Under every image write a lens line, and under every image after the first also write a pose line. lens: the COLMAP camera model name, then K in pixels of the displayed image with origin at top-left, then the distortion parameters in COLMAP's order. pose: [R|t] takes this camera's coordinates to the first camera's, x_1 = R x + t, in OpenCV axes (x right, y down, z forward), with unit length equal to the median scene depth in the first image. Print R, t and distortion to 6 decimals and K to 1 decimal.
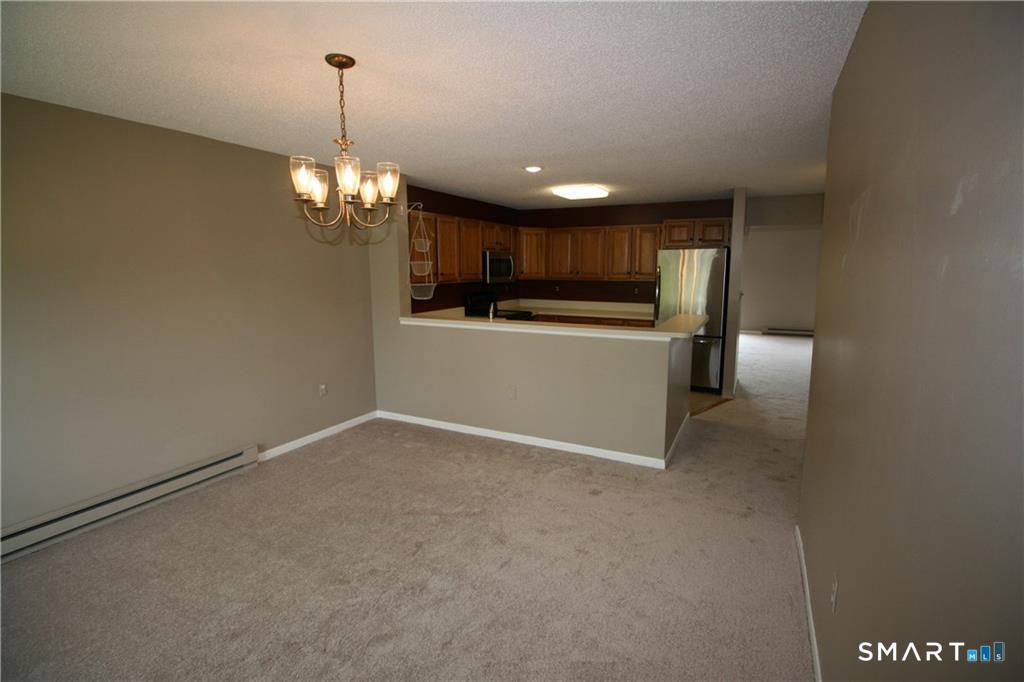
lens RADIAL K [[479.1, 0, 506.4], [0, 479.1, 345.8], [0, 0, 1]] dist [-0.030125, -0.001824]
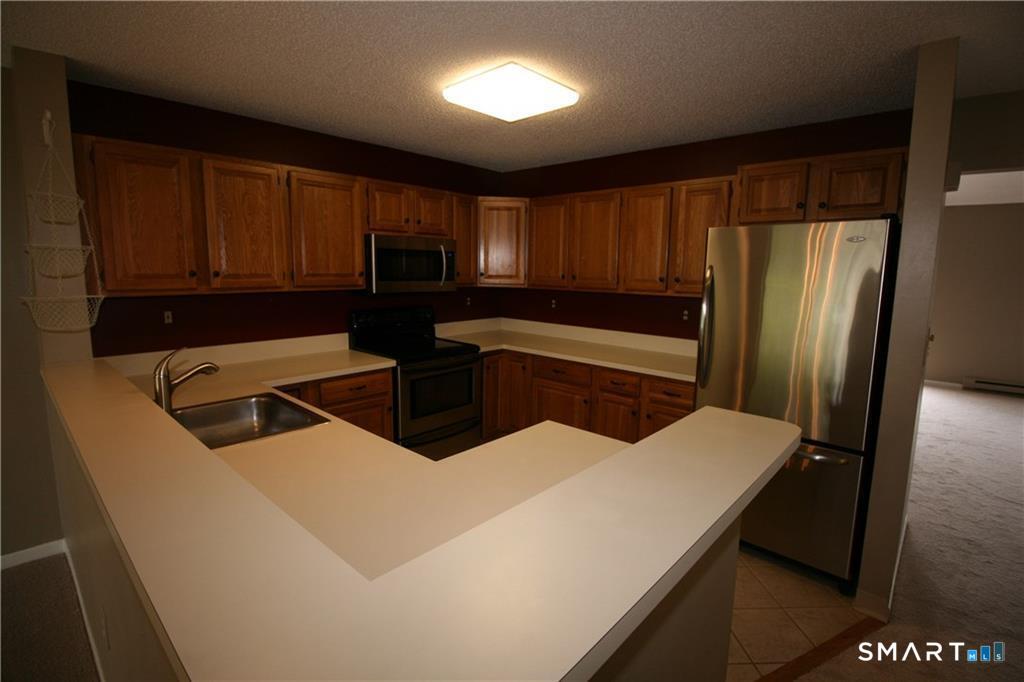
lens RADIAL K [[479.1, 0, 516.0], [0, 479.1, 337.3], [0, 0, 1]] dist [-0.030125, -0.001824]
pose [[0.965584, 0.051345, -0.254975, 0.243628], [-0.058036, 0.998138, -0.018783, -0.076756], [0.253535, 0.032934, 0.966765, 0.499531]]
